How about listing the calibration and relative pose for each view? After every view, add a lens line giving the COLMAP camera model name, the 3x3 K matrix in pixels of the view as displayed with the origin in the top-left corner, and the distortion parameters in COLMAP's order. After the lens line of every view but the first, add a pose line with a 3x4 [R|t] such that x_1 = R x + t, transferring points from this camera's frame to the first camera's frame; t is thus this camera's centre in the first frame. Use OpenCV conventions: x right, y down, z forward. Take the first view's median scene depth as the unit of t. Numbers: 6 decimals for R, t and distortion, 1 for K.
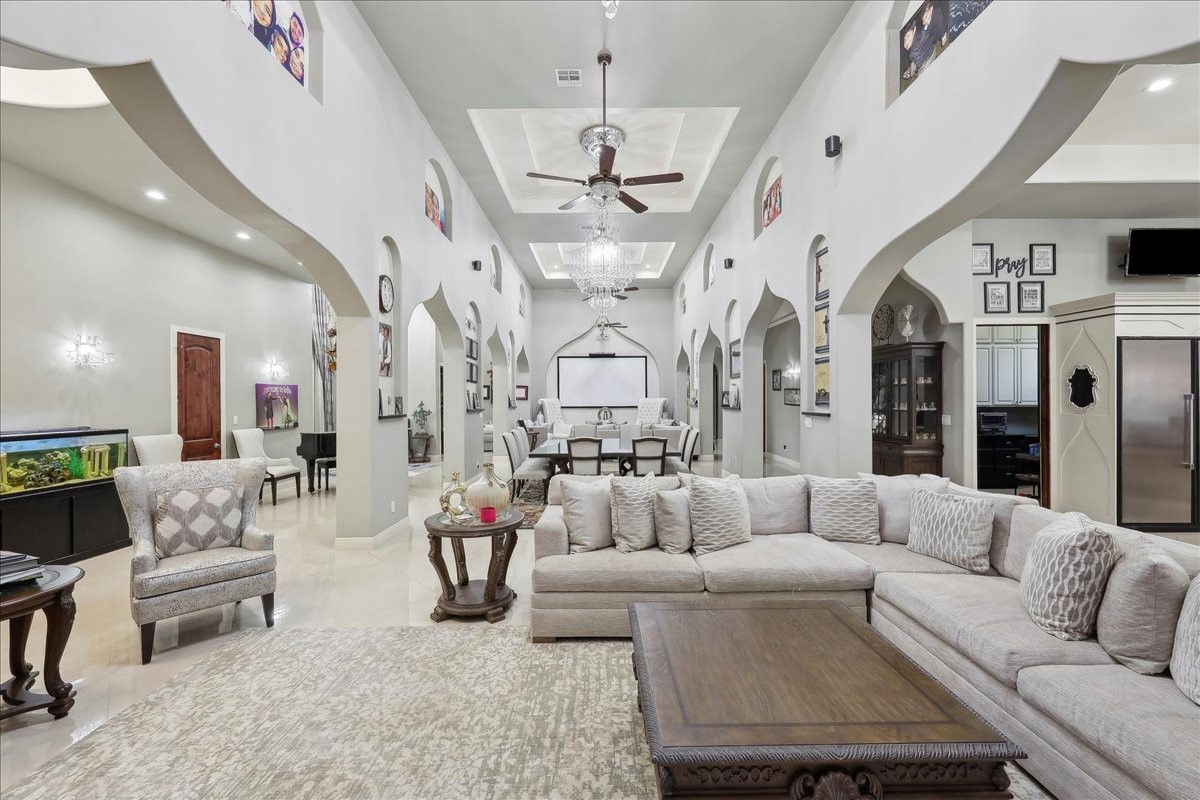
lens RADIAL K [[495.1, 0, 602.5], [0, 495.1, 405.0], [0, 0, 1]] dist [-0.000895, -0.000803]
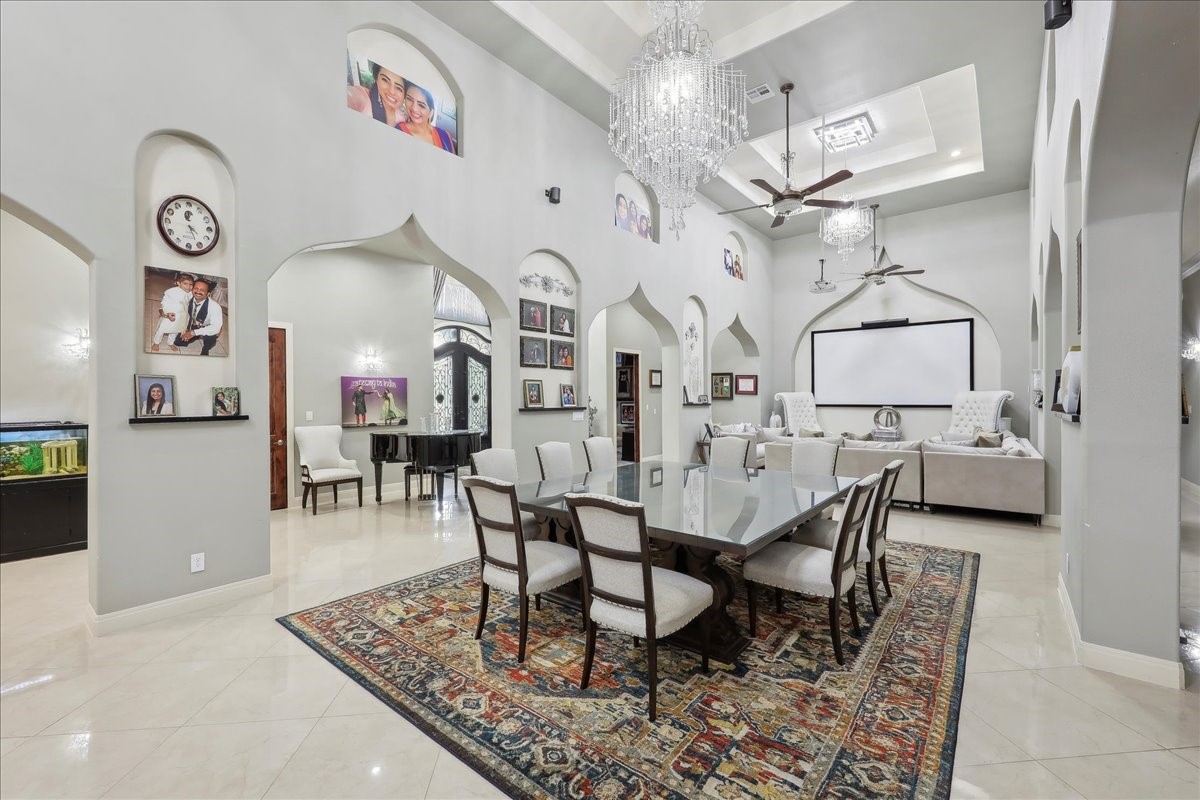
lens RADIAL K [[500.0, 0, 600.0], [0, 500.0, 400.0], [0, 0, 1]] dist [0.000408, -0.000022]
pose [[0.771995, 0.005528, -0.635604, 0.240948], [-0.006567, 0.999978, 0.000722, -0.003058], [0.635594, 0.003617, 0.772015, 0.534685]]
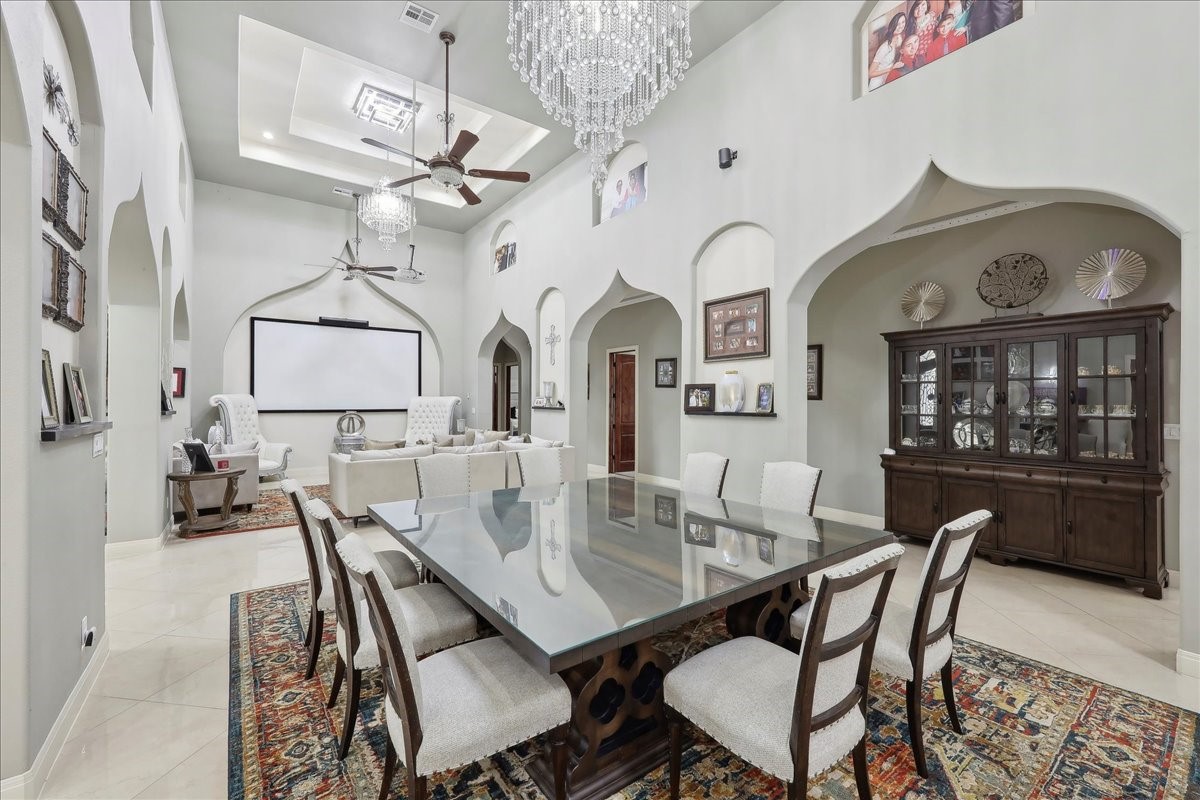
lens RADIAL K [[495.1, 0, 602.5], [0, 495.1, 405.0], [0, 0, 1]] dist [-0.000895, -0.000803]
pose [[0.802671, 0.003407, 0.596413, -0.202644], [-0.000648, 0.999988, -0.004841, -0.000477], [-0.596422, 0.003500, 0.802663, 0.662078]]
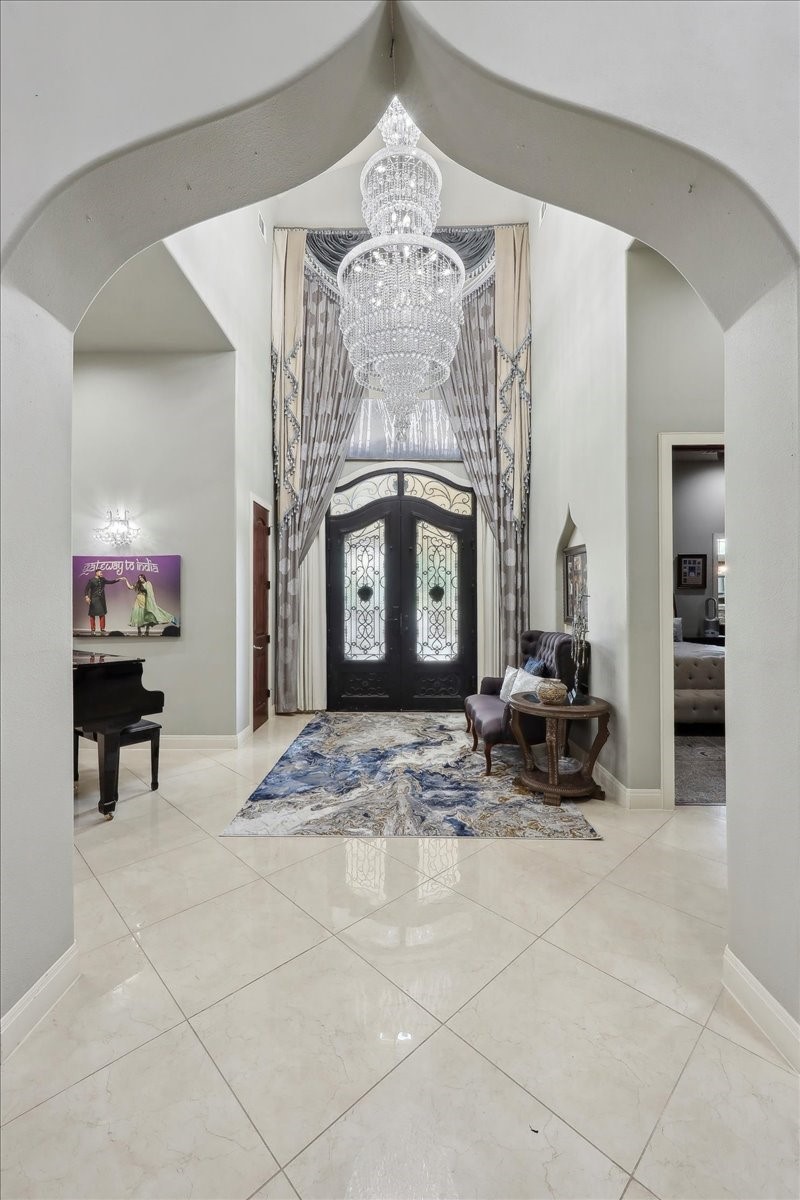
lens RADIAL K [[500.0, 0, 400.0], [0, 500.0, 600.0], [0, 0, 1]] dist [0.000408, -0.000022]
pose [[-0.009661, 0.010919, -0.999894, -0.095595], [-0.011870, 0.999869, 0.011034, -0.002045], [0.999883, 0.011976, -0.009530, 1.272809]]
